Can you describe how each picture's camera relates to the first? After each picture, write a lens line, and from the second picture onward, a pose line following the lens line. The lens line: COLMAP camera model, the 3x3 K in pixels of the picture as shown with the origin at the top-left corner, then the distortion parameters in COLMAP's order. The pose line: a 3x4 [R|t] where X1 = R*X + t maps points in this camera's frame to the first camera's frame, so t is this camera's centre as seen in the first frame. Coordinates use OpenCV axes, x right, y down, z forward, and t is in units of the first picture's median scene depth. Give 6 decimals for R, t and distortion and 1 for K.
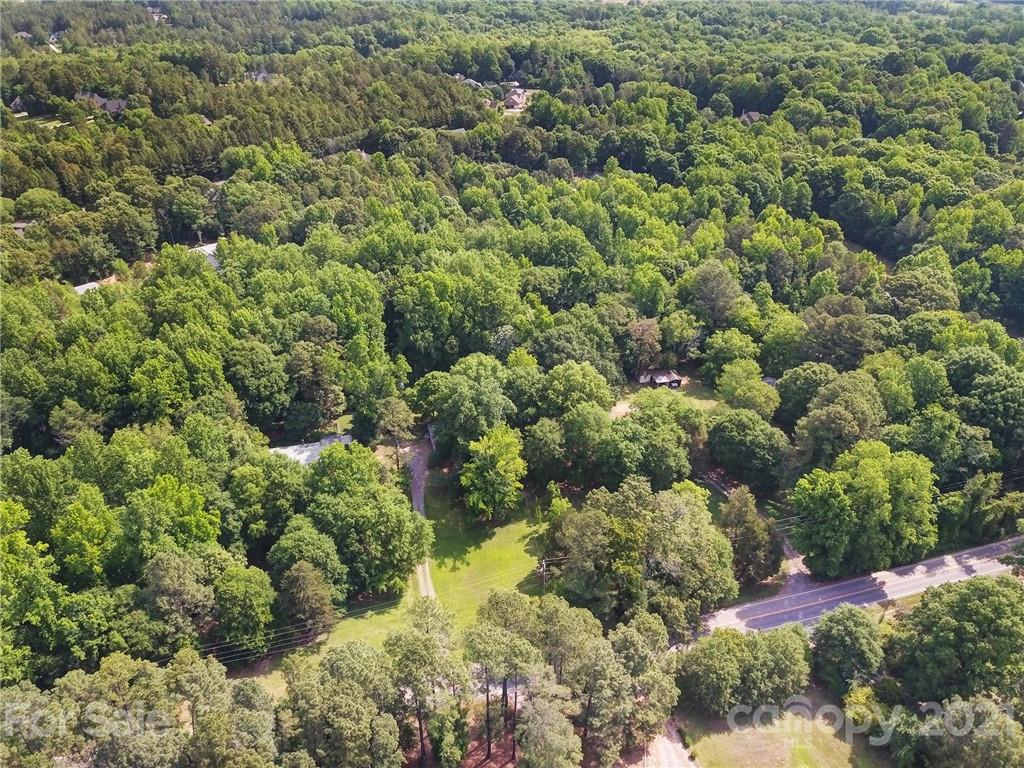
lens RADIAL K [[781.9, 0, 508.6], [0, 781.9, 385.5], [0, 0, 1]] dist [0.009613, 0.000158]
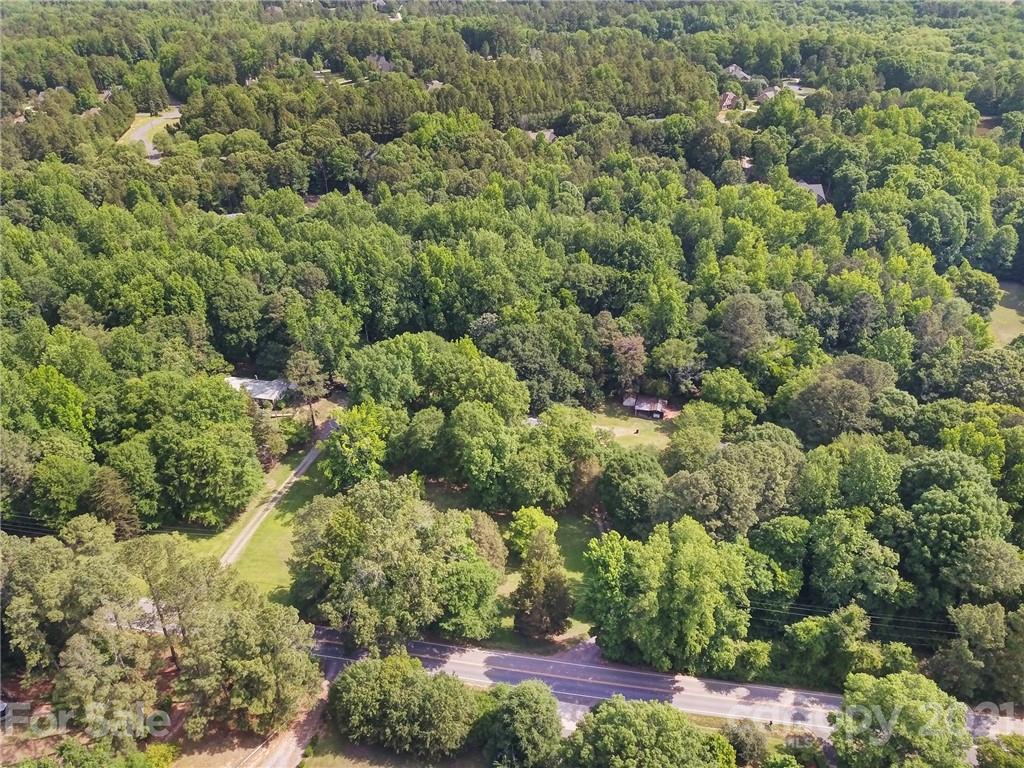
lens RADIAL K [[781.9, 0, 510.5], [0, 781.9, 382.8], [0, 0, 1]] dist [0.009613, 0.000158]
pose [[0.901019, 0.227873, -0.369104, 0.383220], [-0.223476, 0.973142, 0.055260, -0.049691], [0.371783, 0.032696, 0.927744, 0.104381]]
